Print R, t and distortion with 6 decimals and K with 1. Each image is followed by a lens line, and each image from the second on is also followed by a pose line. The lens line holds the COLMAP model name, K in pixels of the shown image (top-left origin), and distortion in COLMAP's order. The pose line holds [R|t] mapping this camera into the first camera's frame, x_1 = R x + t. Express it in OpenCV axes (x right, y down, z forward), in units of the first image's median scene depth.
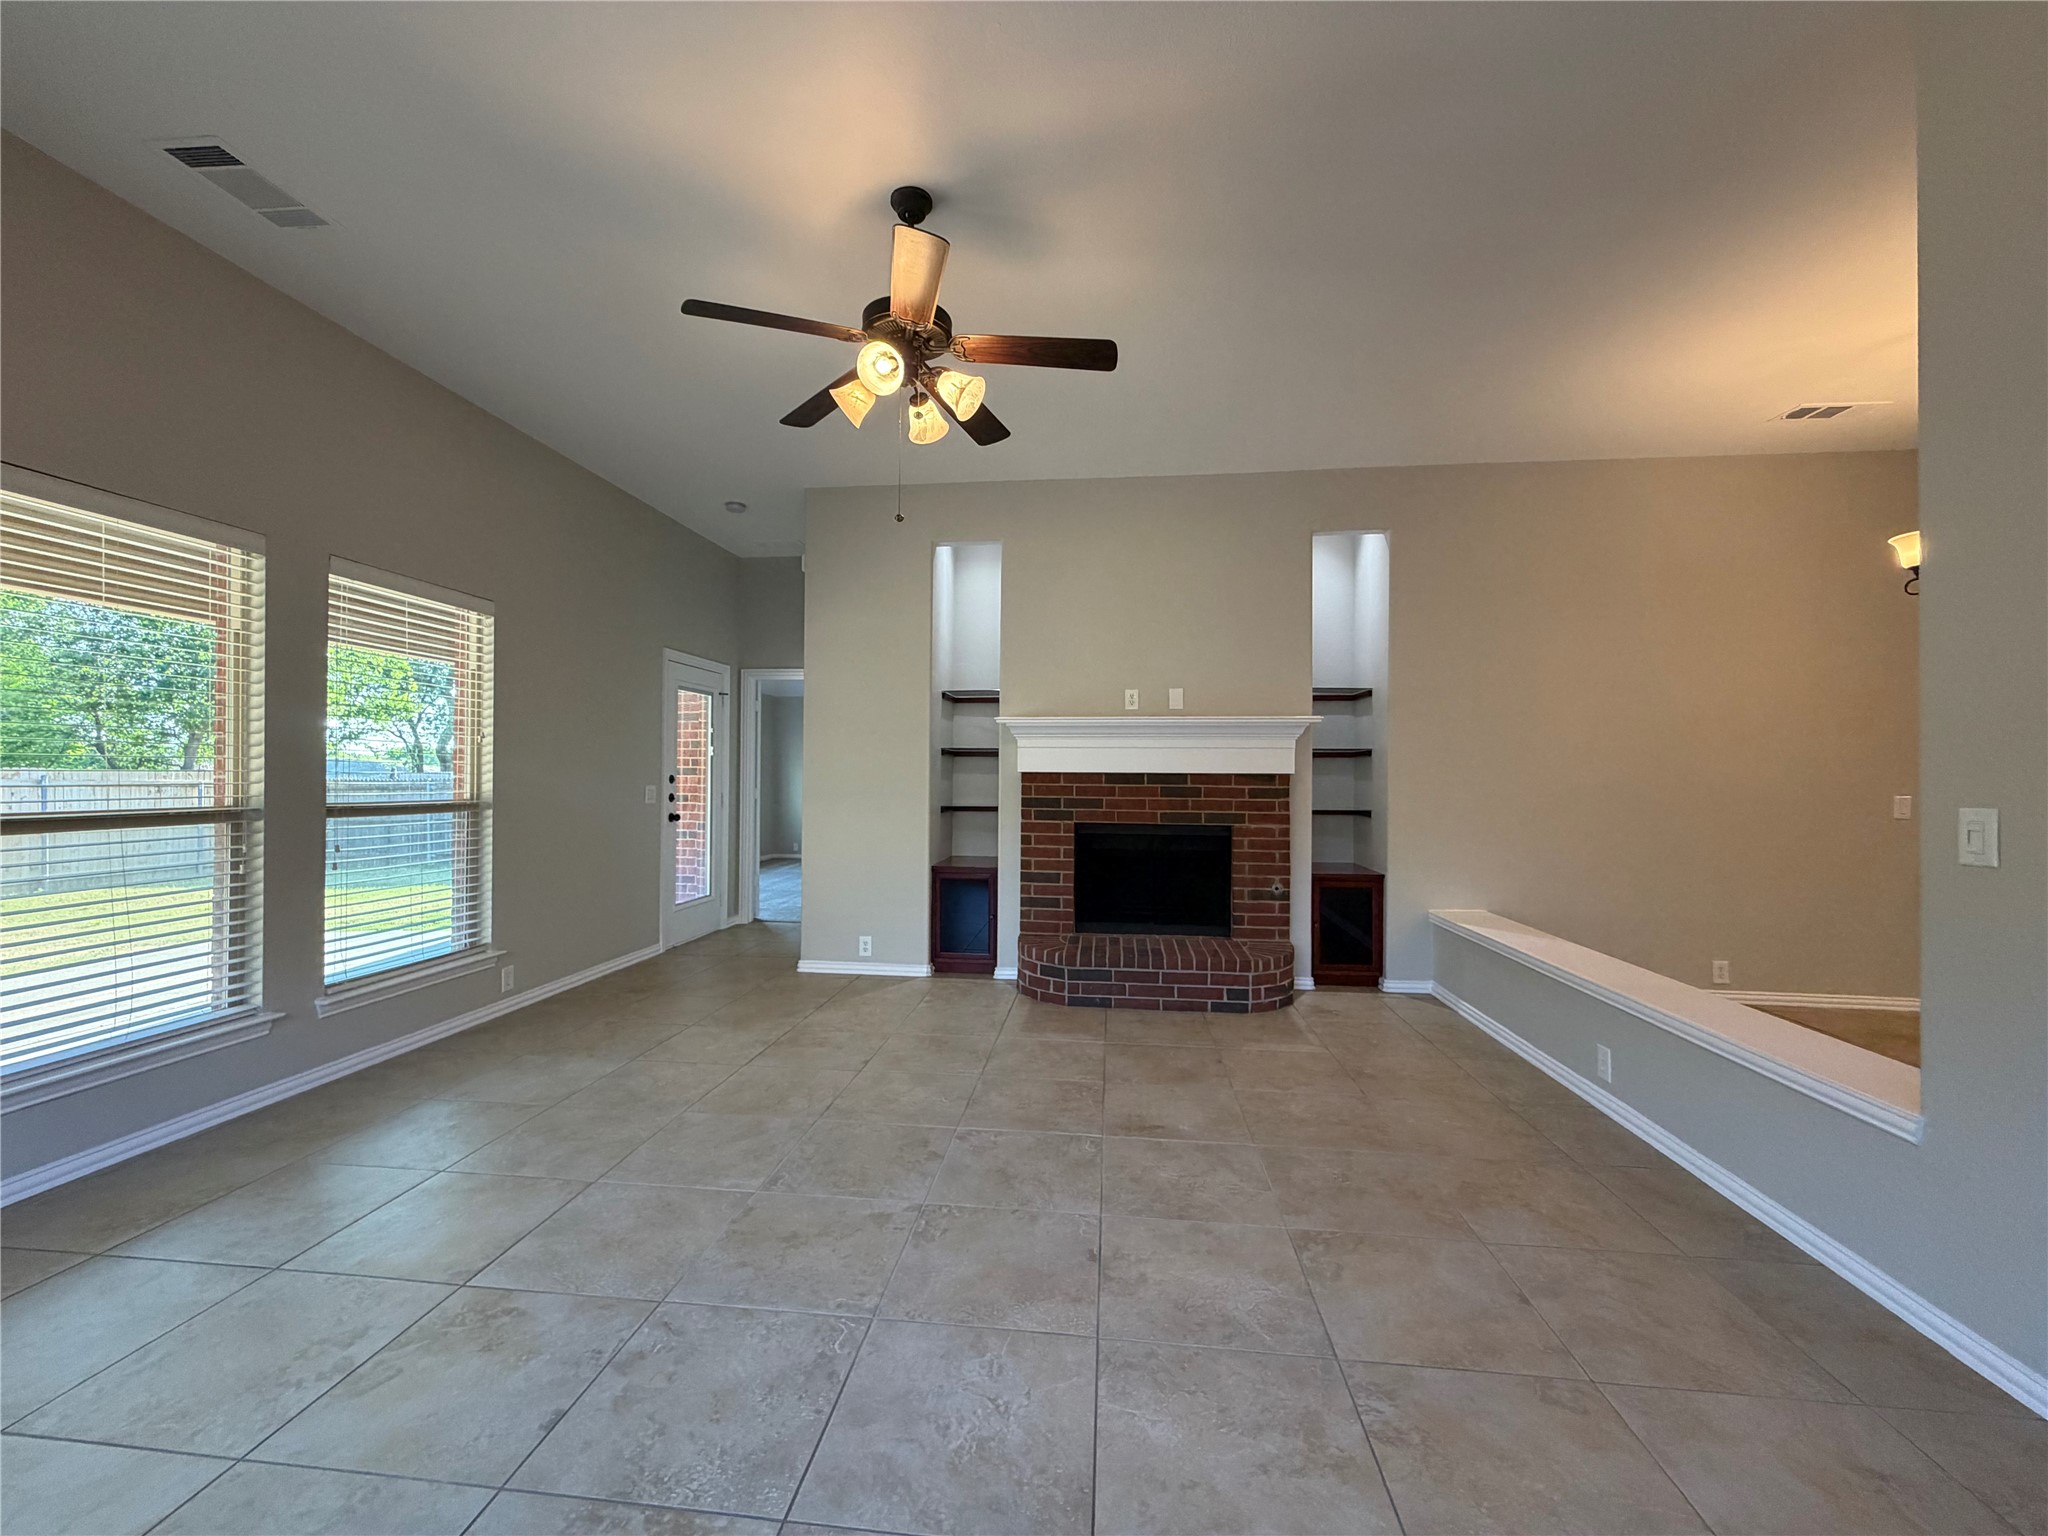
lens RADIAL K [[819.3, 0, 1019.1], [0, 819.3, 770.0], [0, 0, 1]] dist [0.001918, -0.000214]
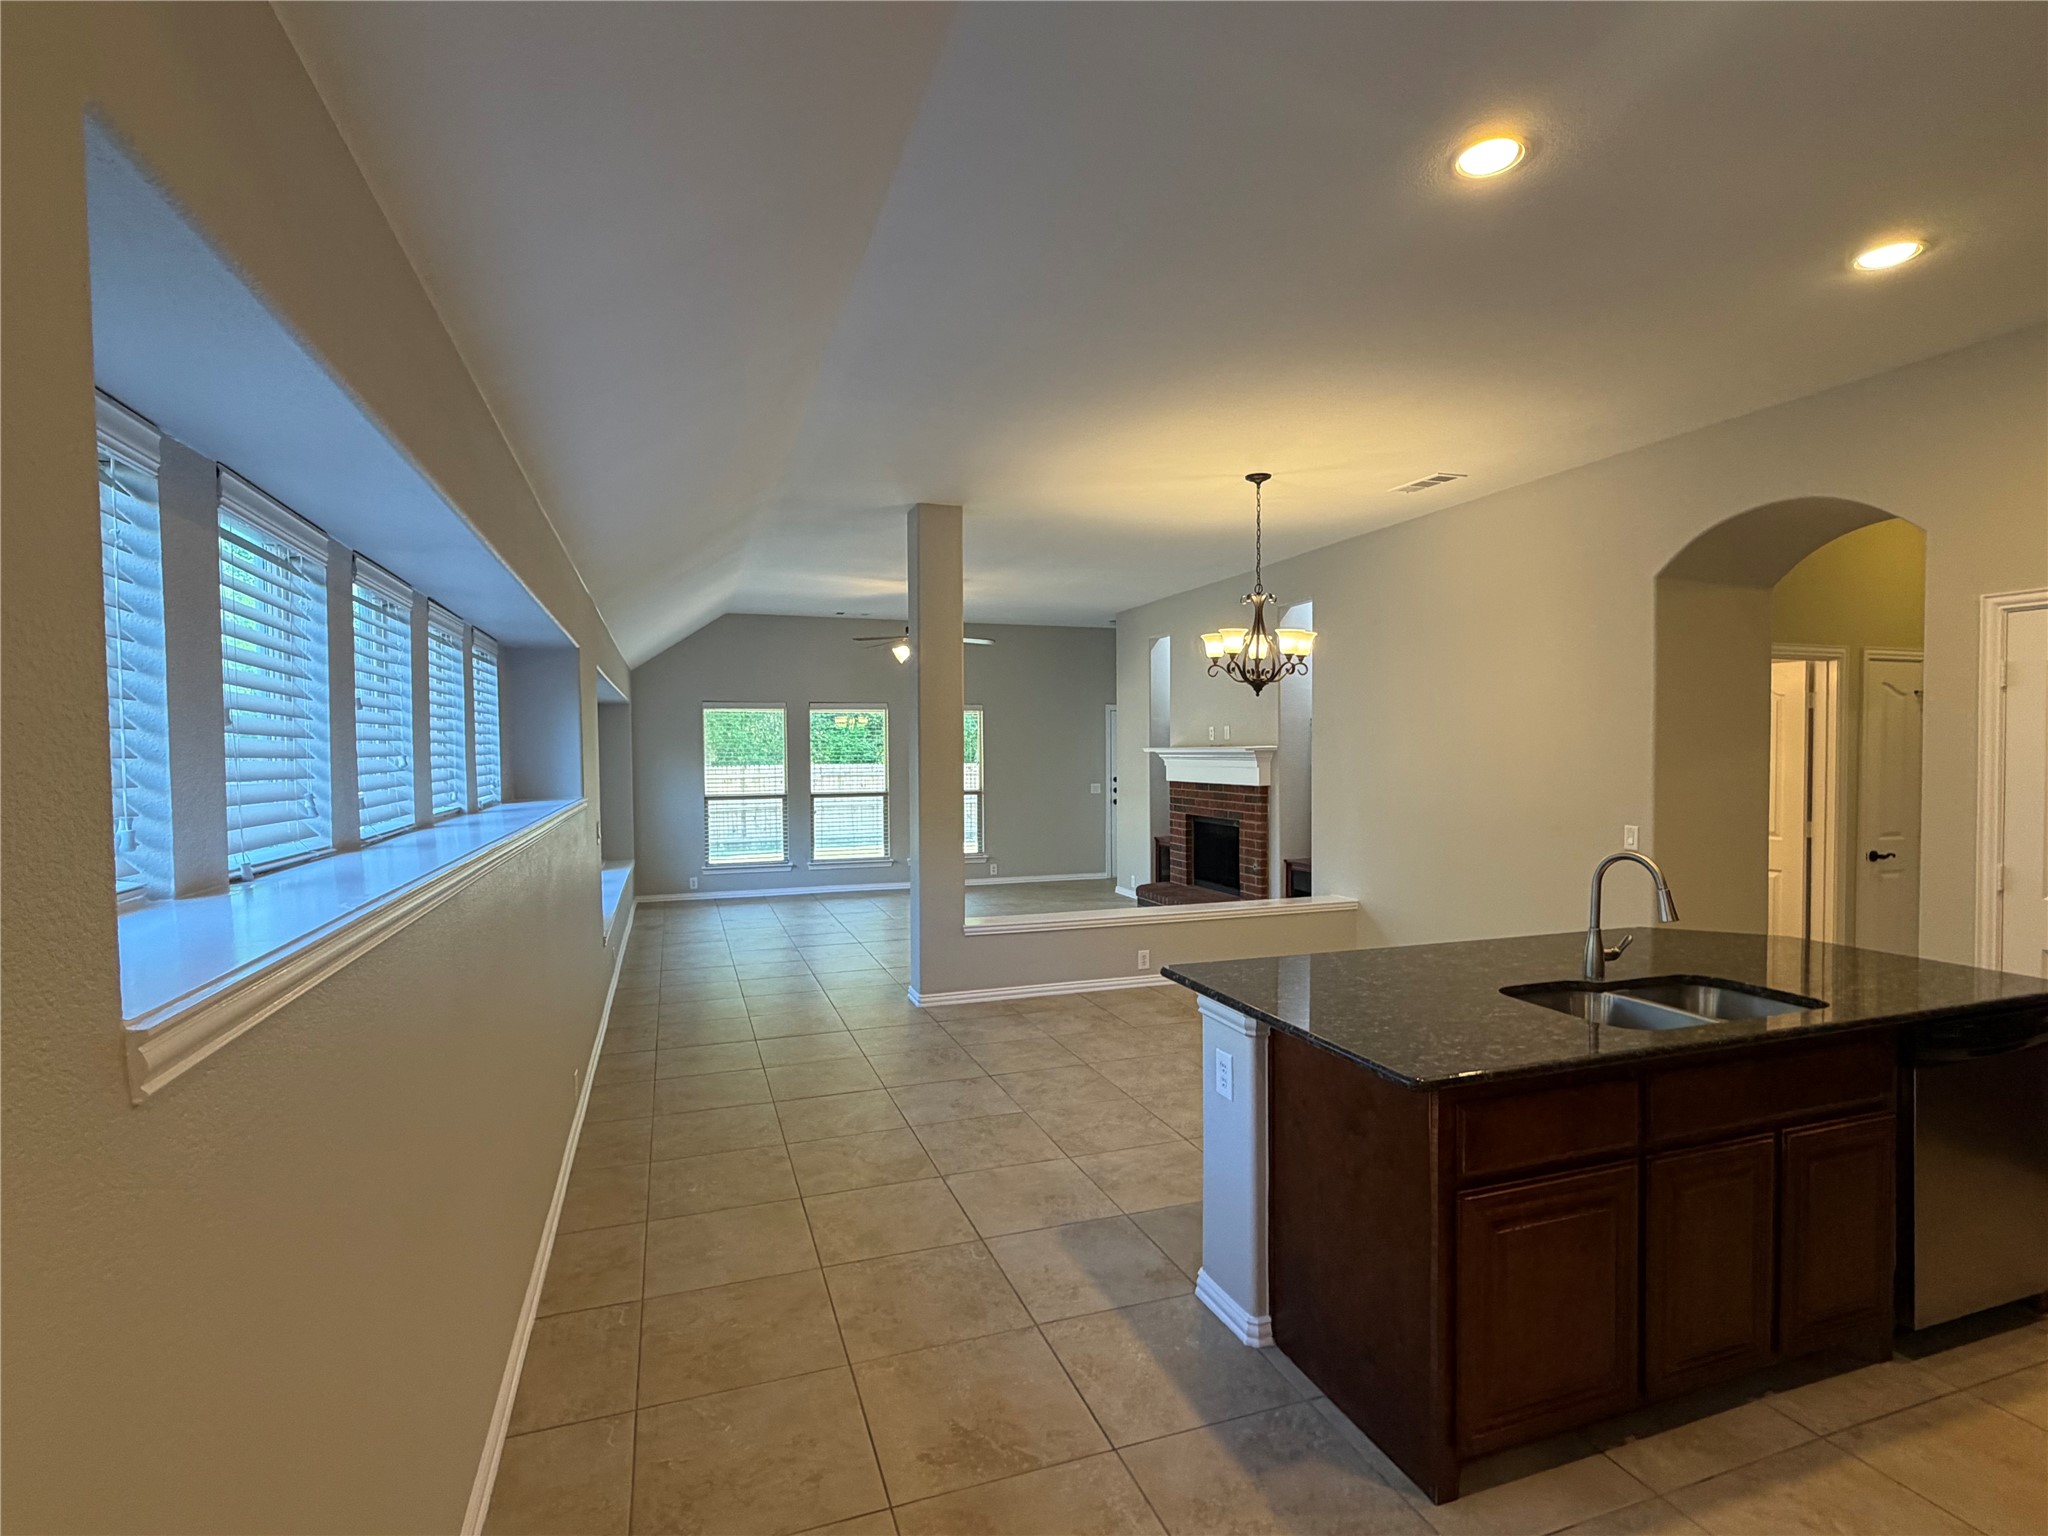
lens RADIAL K [[999.7, 0, 1026.8], [0, 999.7, 776.0], [0, 0, 1]] dist [0.005979, 0.001092]
pose [[0.438967, 0.013644, -0.898400, 1.855507], [0.016955, 0.999581, 0.023465, -0.064929], [0.898343, -0.025533, 0.438551, -0.118475]]
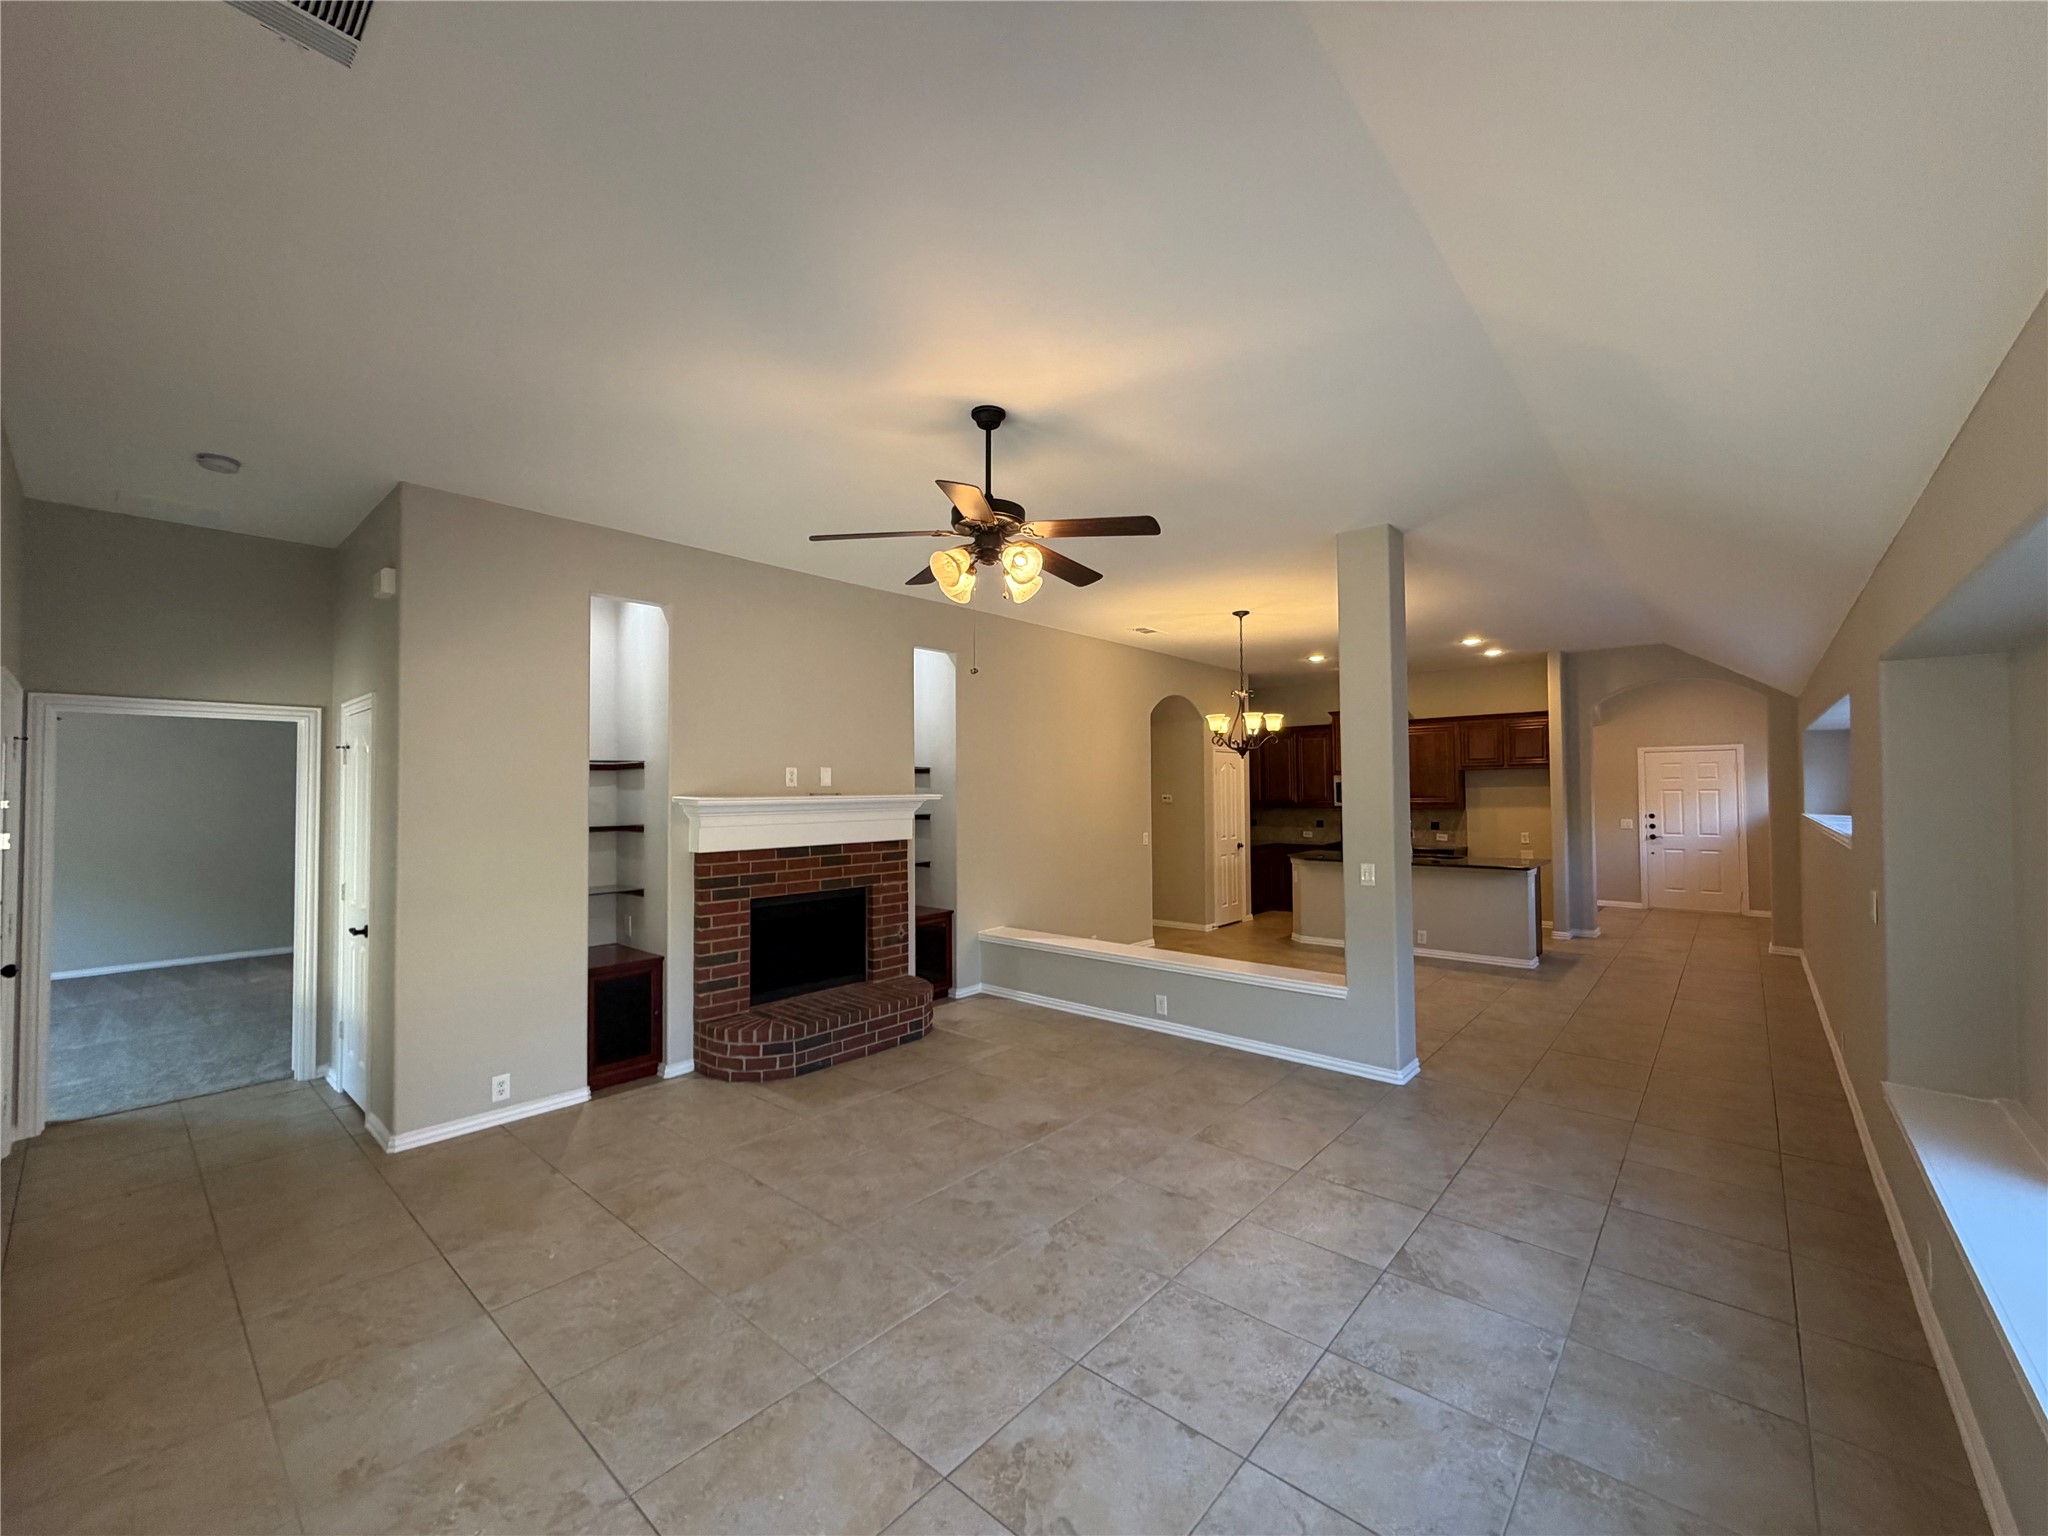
lens RADIAL K [[819.3, 0, 1019.1], [0, 819.3, 770.0], [0, 0, 1]] dist [0.001918, -0.000214]
pose [[0.573126, 0.008681, 0.819421, -0.648582], [0.005673, 0.999878, -0.014561, -0.088934], [-0.819448, 0.012994, 0.573007, 0.163003]]
